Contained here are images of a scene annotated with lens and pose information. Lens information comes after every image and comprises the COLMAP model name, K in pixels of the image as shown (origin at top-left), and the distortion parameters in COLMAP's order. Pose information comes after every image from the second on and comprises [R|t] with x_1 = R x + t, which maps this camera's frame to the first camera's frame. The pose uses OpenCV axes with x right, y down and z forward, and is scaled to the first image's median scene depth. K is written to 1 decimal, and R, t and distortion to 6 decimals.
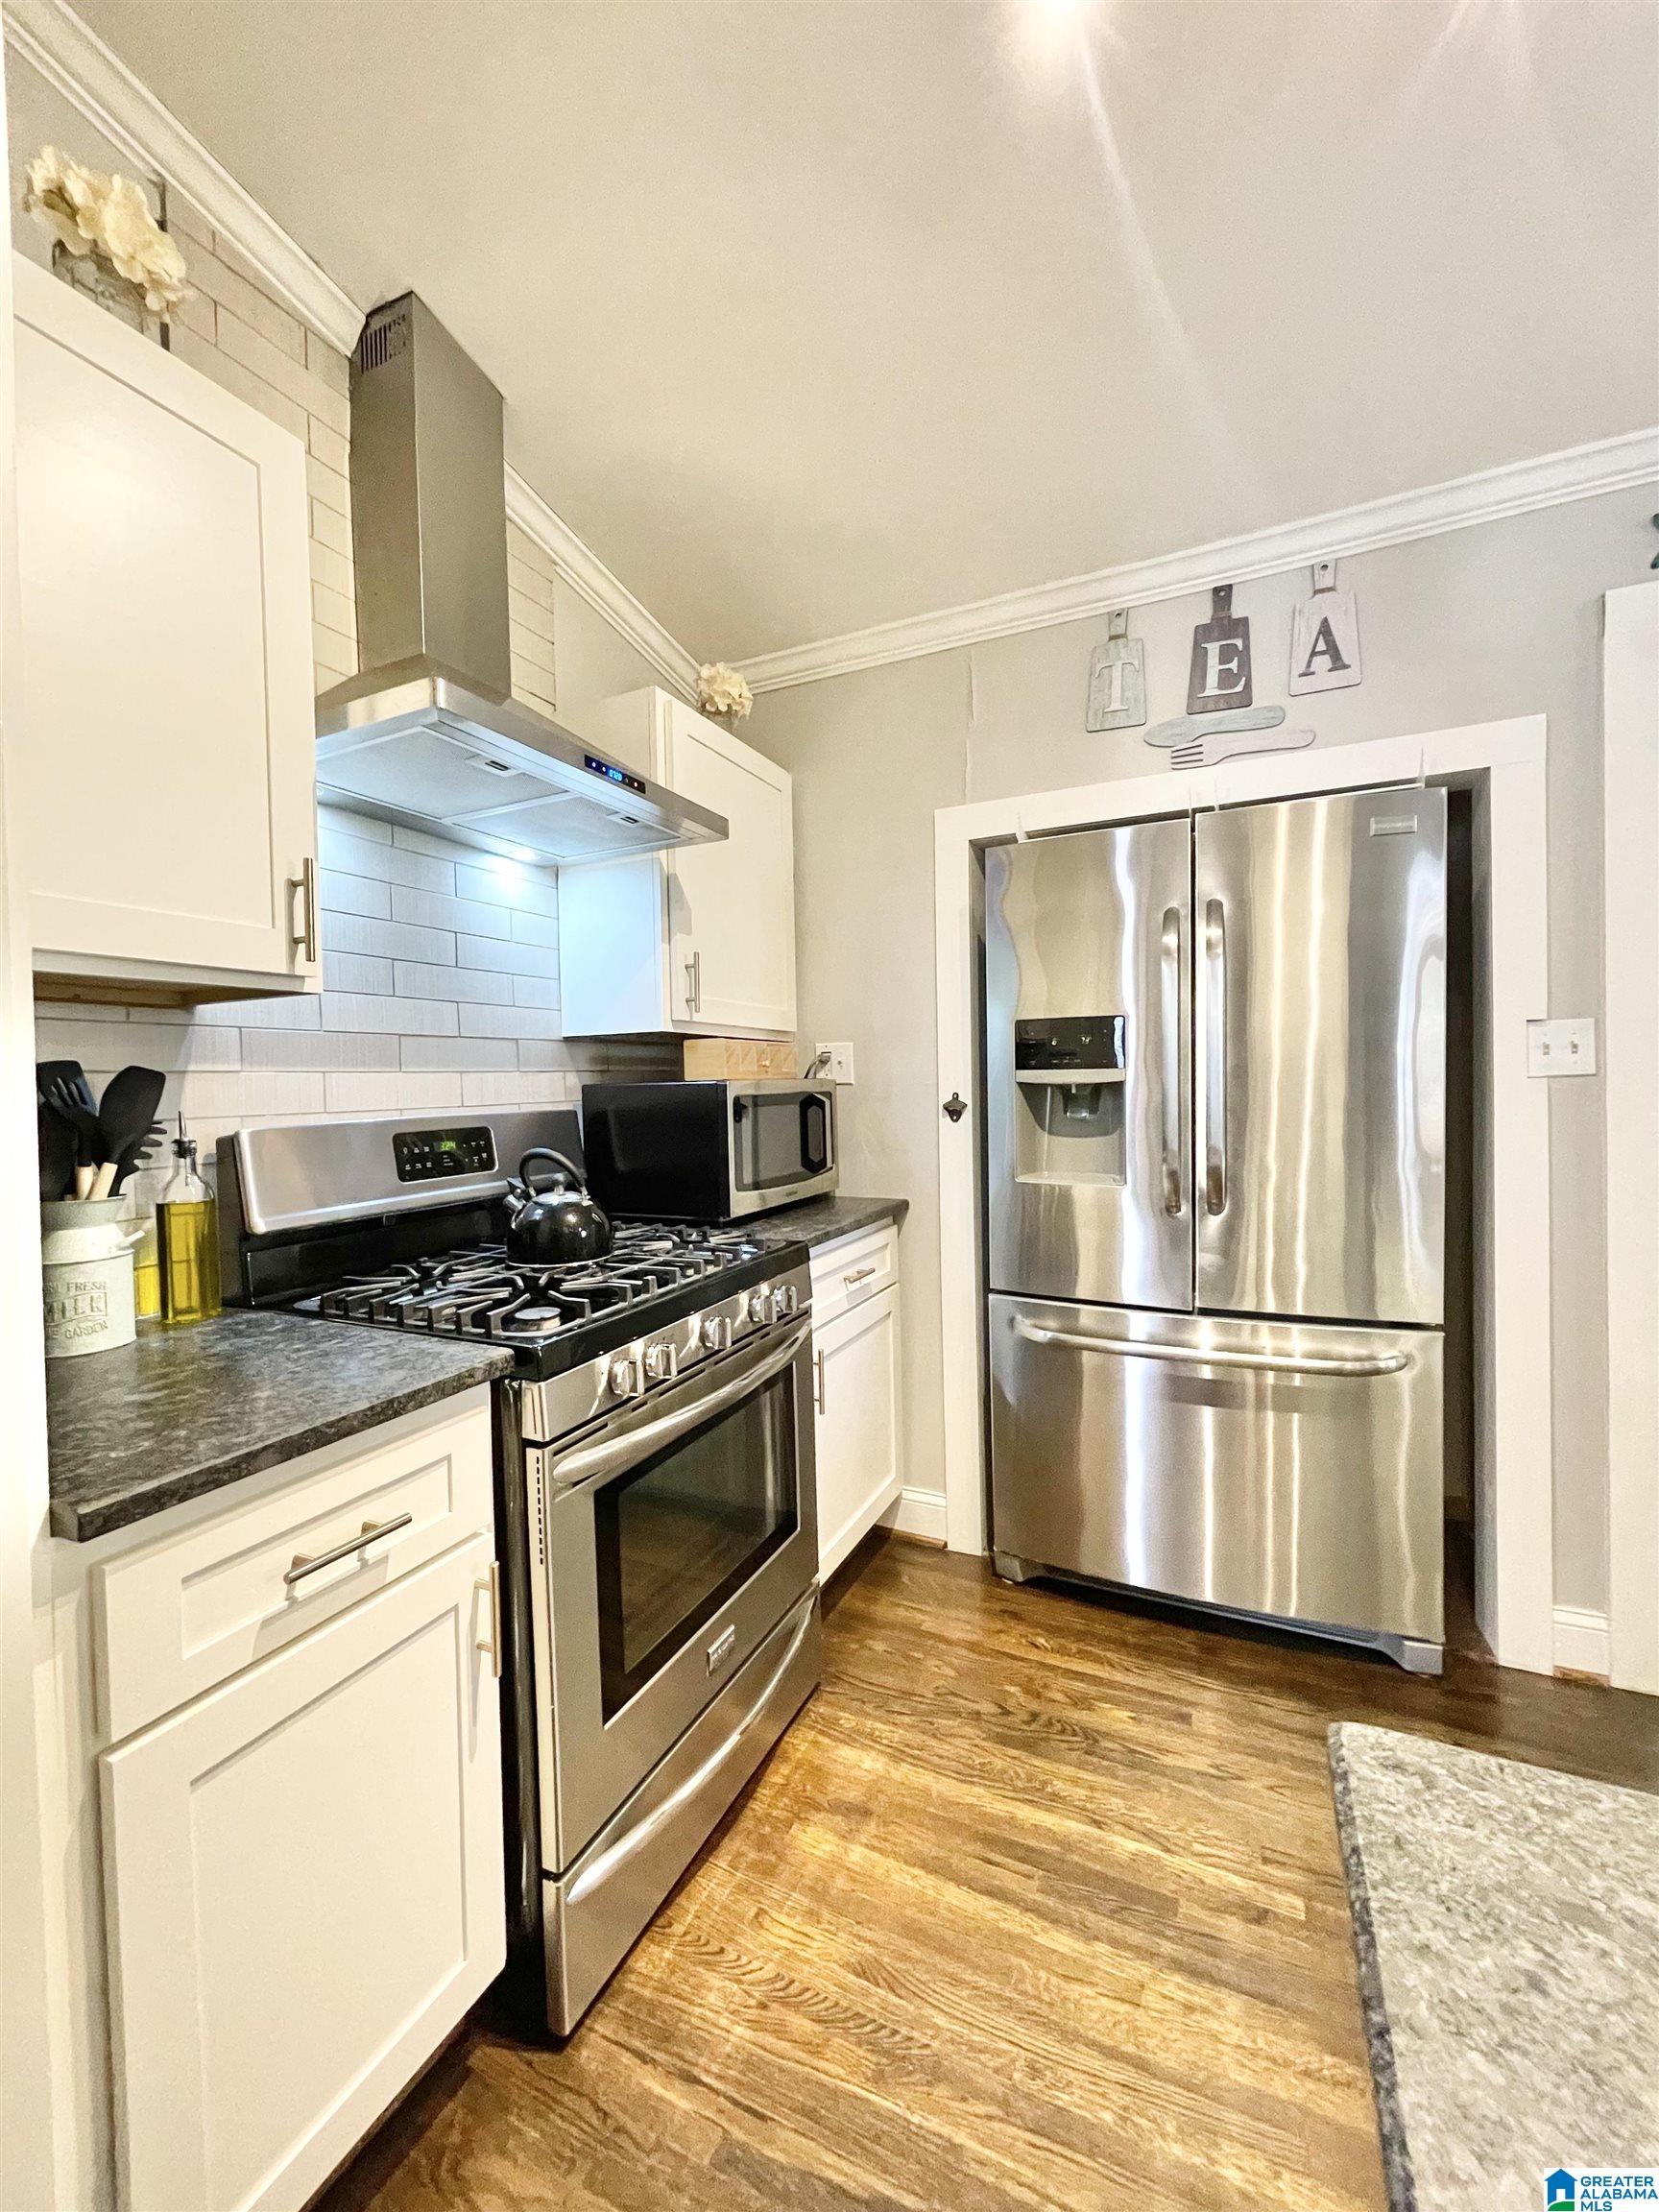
lens RADIAL K [[891.3, 0, 829.5], [0, 891.3, 1106.0], [0, 0, 1]] dist [-0.000308, -0.000068]
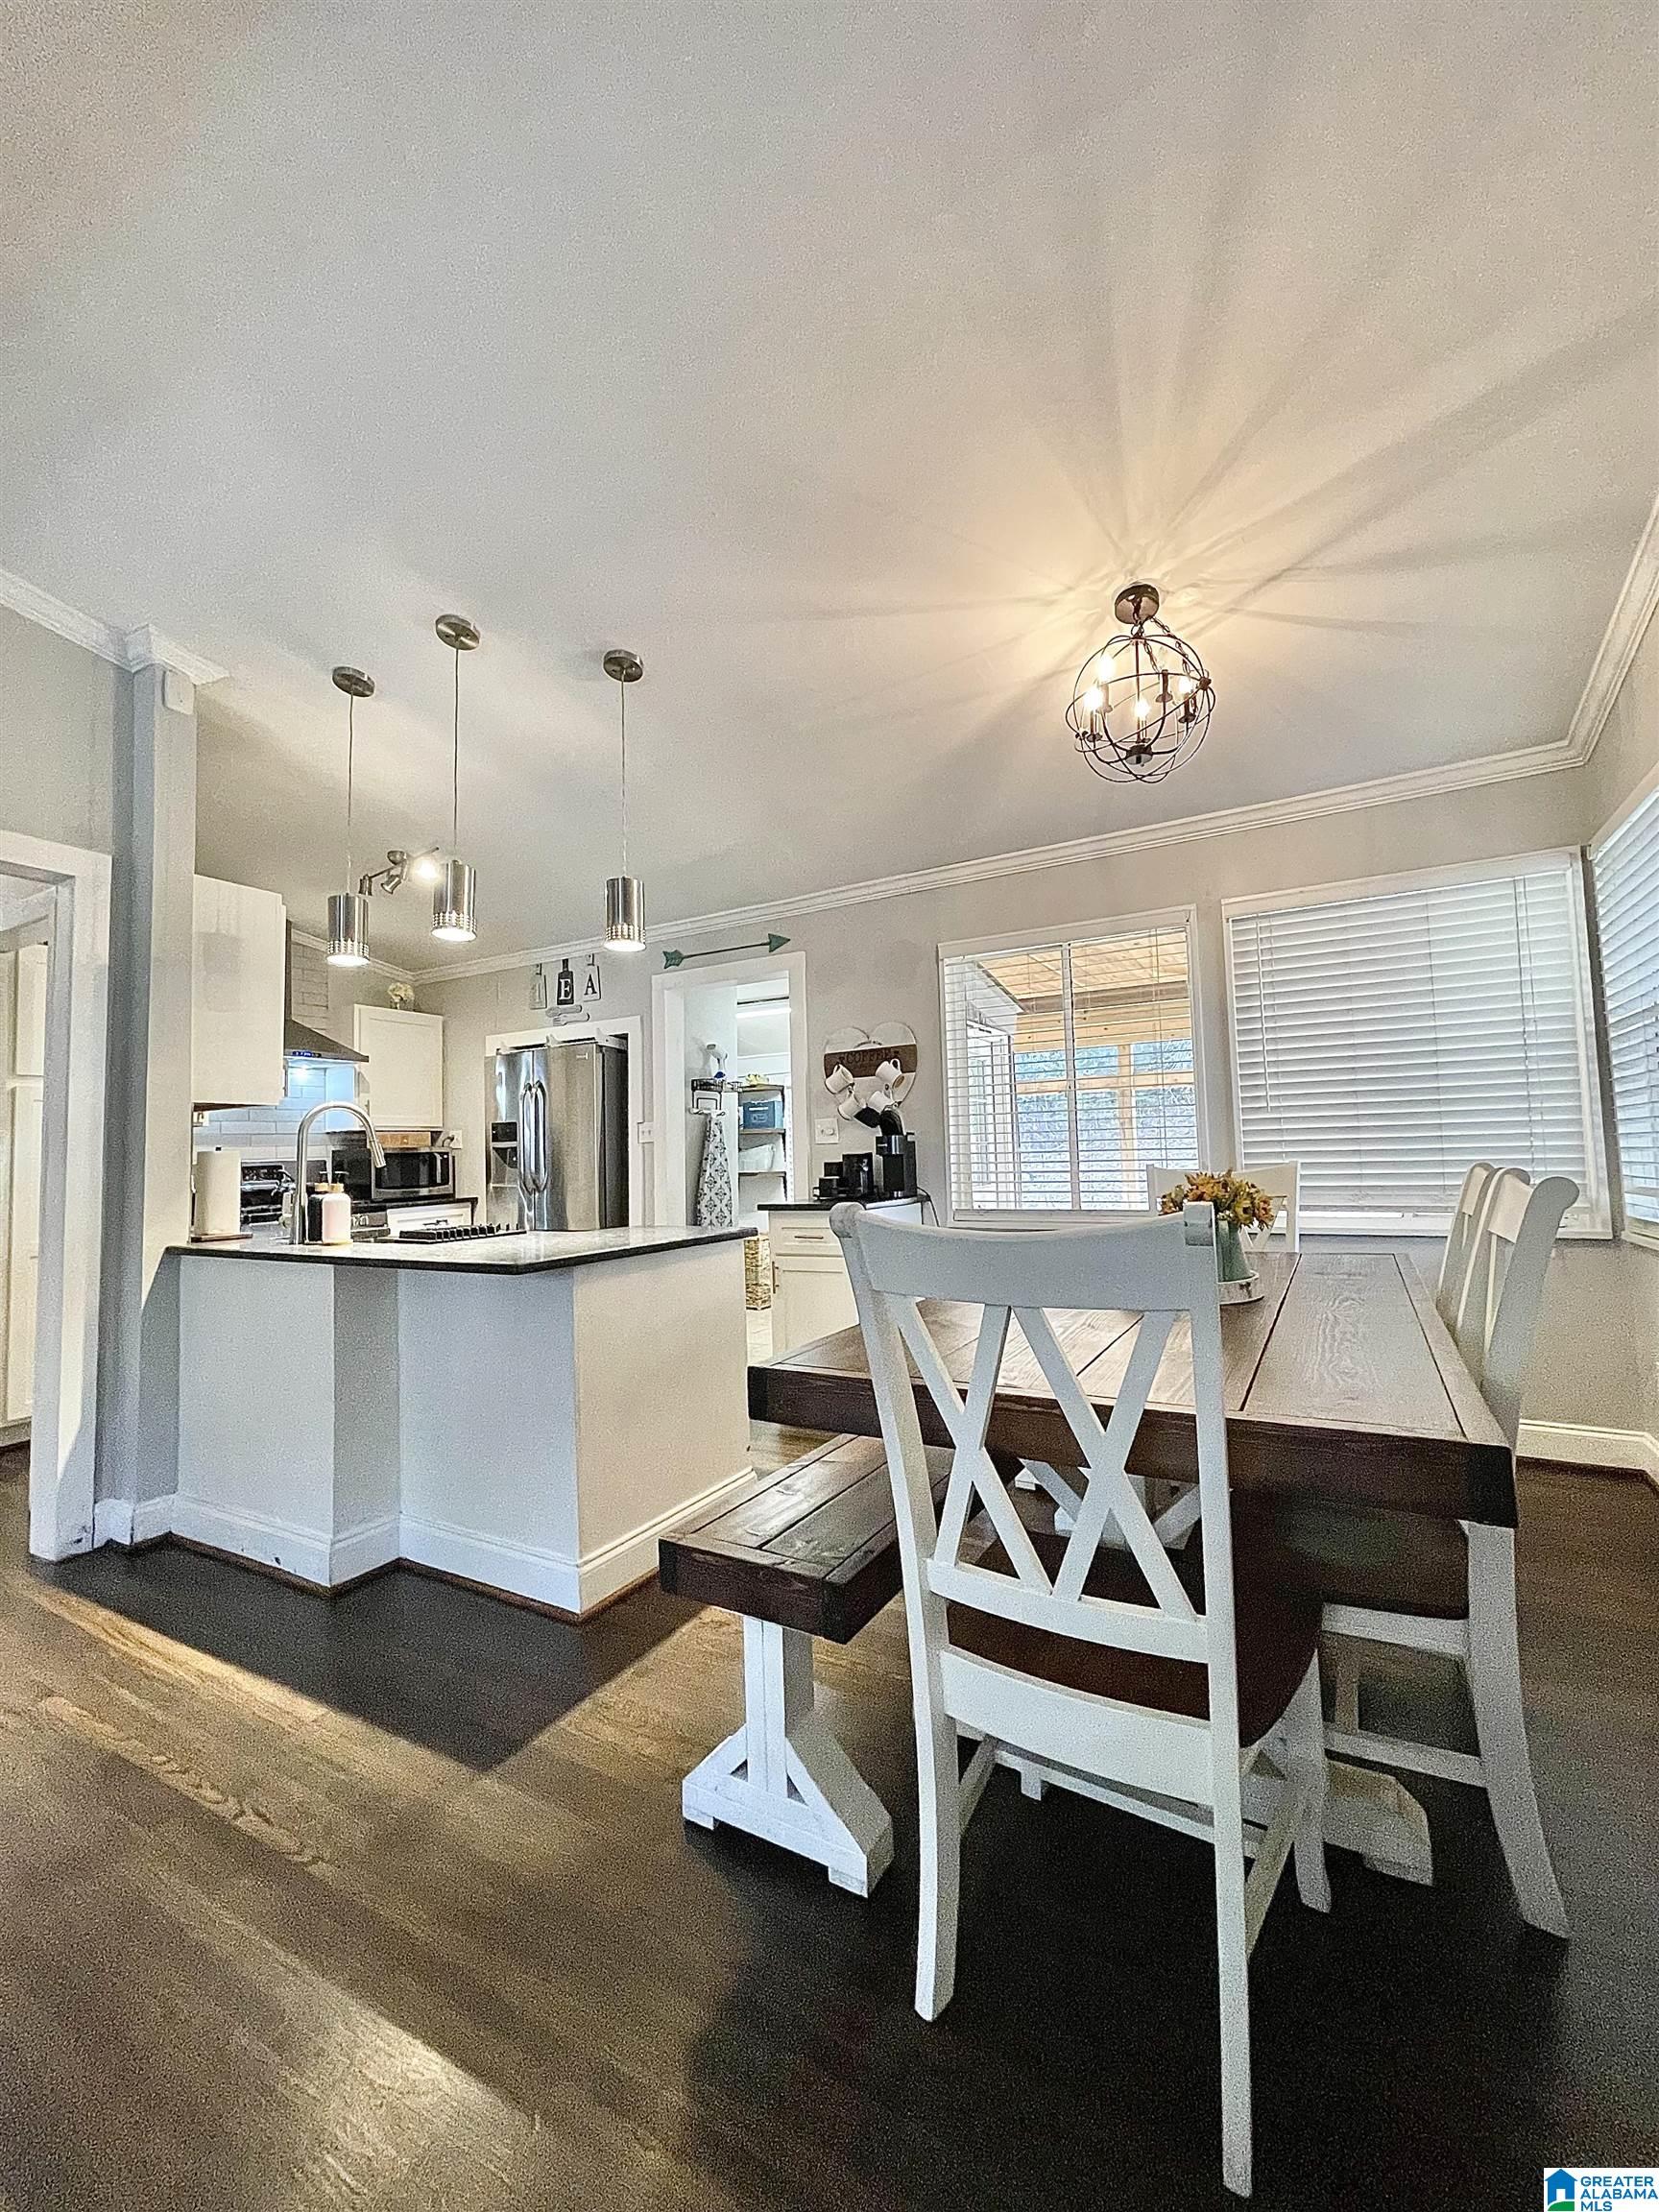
lens RADIAL K [[903.7, 0, 834.9], [0, 903.7, 1096.5], [0, 0, 1]] dist [-0.000482, -0.000084]
pose [[0.998075, -0.019841, -0.058762, 1.390479], [0.014494, 0.995832, -0.090047, 0.081340], [0.060304, 0.089022, 0.994202, -1.599187]]
